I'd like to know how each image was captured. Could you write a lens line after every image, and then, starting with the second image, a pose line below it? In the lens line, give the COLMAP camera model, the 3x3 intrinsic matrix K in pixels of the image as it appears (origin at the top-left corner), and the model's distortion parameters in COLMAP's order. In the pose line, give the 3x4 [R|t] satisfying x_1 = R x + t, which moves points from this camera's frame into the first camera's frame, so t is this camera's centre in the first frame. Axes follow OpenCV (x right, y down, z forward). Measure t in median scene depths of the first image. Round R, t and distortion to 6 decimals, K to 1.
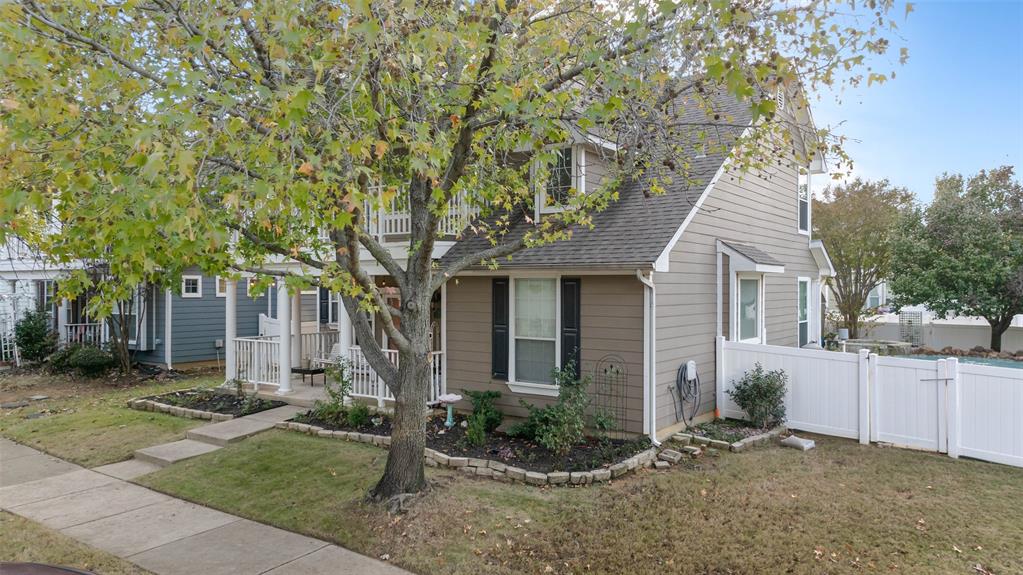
lens RADIAL K [[716.7, 0, 512.2], [0, 716.7, 286.3], [0, 0, 1]] dist [0.017338, 0.008485]
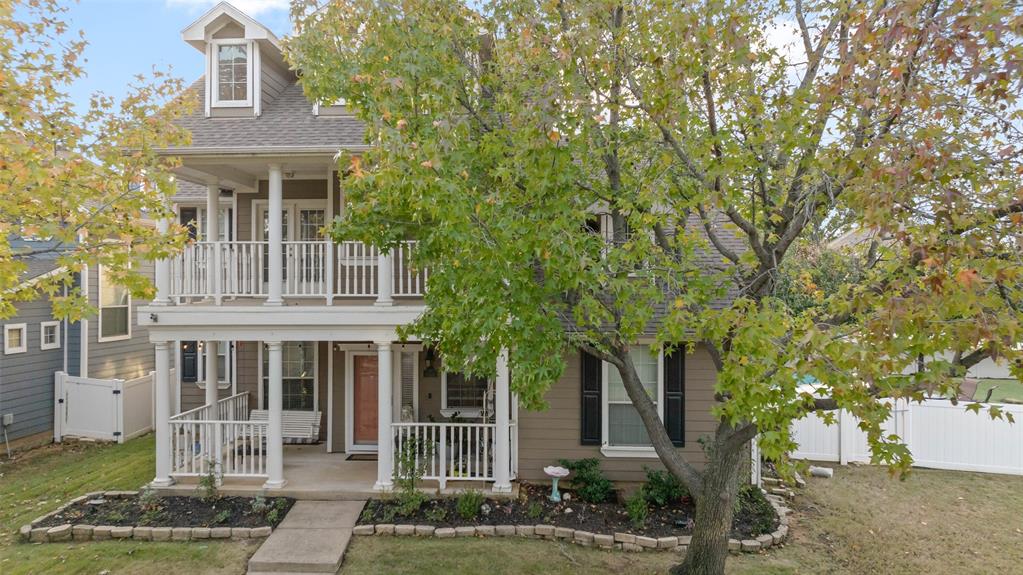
lens RADIAL K [[716.7, 0, 512.6], [0, 716.7, 285.3], [0, 0, 1]] dist [0.017338, 0.008485]
pose [[0.842850, 0.001389, 0.538146, -0.652651], [-0.000411, 0.999998, -0.001937, -0.090883], [-0.538148, 0.001411, 0.842849, 0.224254]]
